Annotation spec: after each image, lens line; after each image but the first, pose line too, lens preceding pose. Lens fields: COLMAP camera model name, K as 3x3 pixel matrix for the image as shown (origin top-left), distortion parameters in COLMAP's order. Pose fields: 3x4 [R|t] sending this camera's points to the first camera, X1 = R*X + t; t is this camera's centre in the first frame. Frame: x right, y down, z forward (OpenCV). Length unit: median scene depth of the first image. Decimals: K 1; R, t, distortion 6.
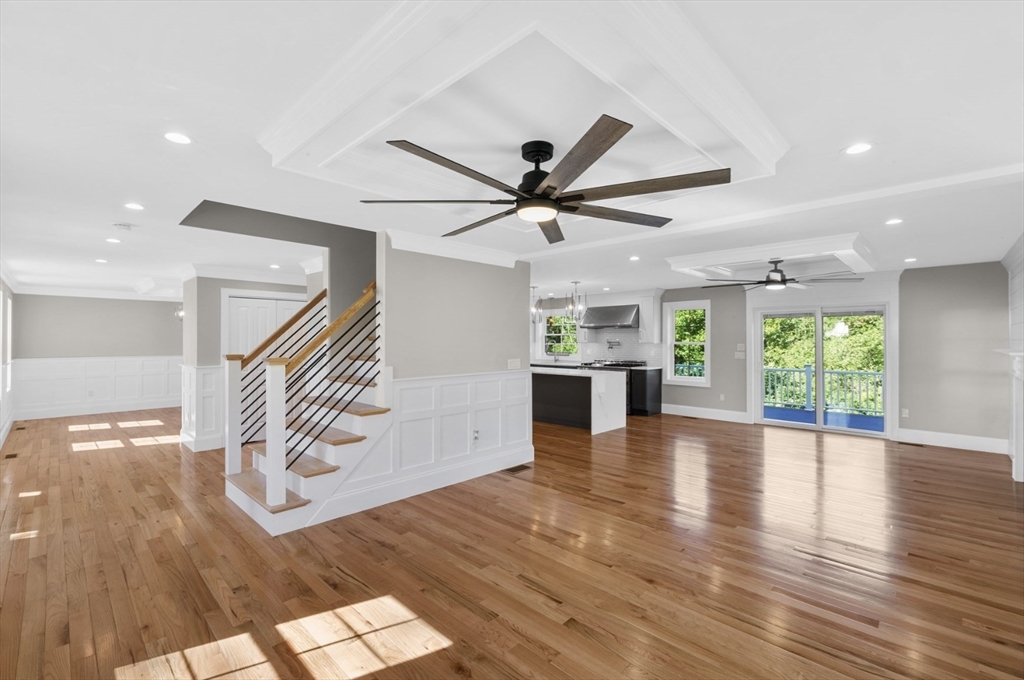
lens RADIAL K [[436.1, 0, 512.0], [0, 436.1, 340.0], [0, 0, 1]] dist [0.001417, 0.000126]
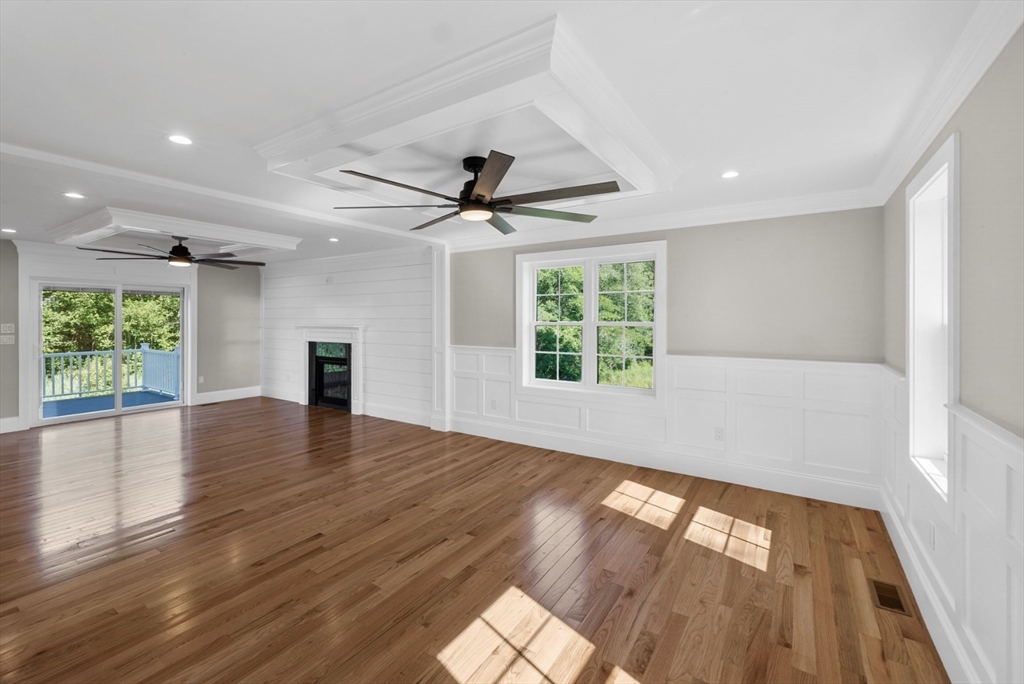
lens RADIAL K [[439.2, 0, 497.3], [0, 439.2, 319.6], [0, 0, 1]] dist [-0.002047, 0.000027]
pose [[-0.164268, 0.001030, 0.986415, -0.361140], [-0.000141, 0.999999, -0.001068, 0.003006], [-0.986416, -0.000314, -0.164268, 0.352267]]
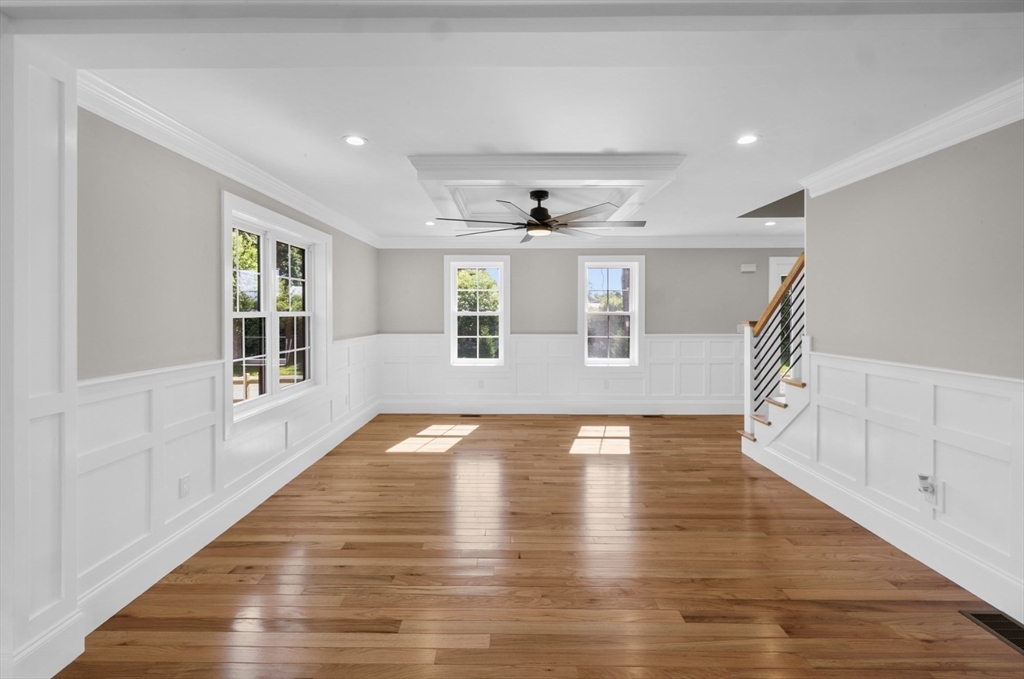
lens RADIAL K [[452.4, 0, 512.3], [0, 452.4, 310.3], [0, 0, 1]] dist [0.002927, 0.000391]
pose [[-0.711050, -0.000076, -0.703141, 0.422922], [0.002971, 0.999991, -0.003112, 0.005977], [0.703135, -0.004302, -0.711043, 0.672478]]
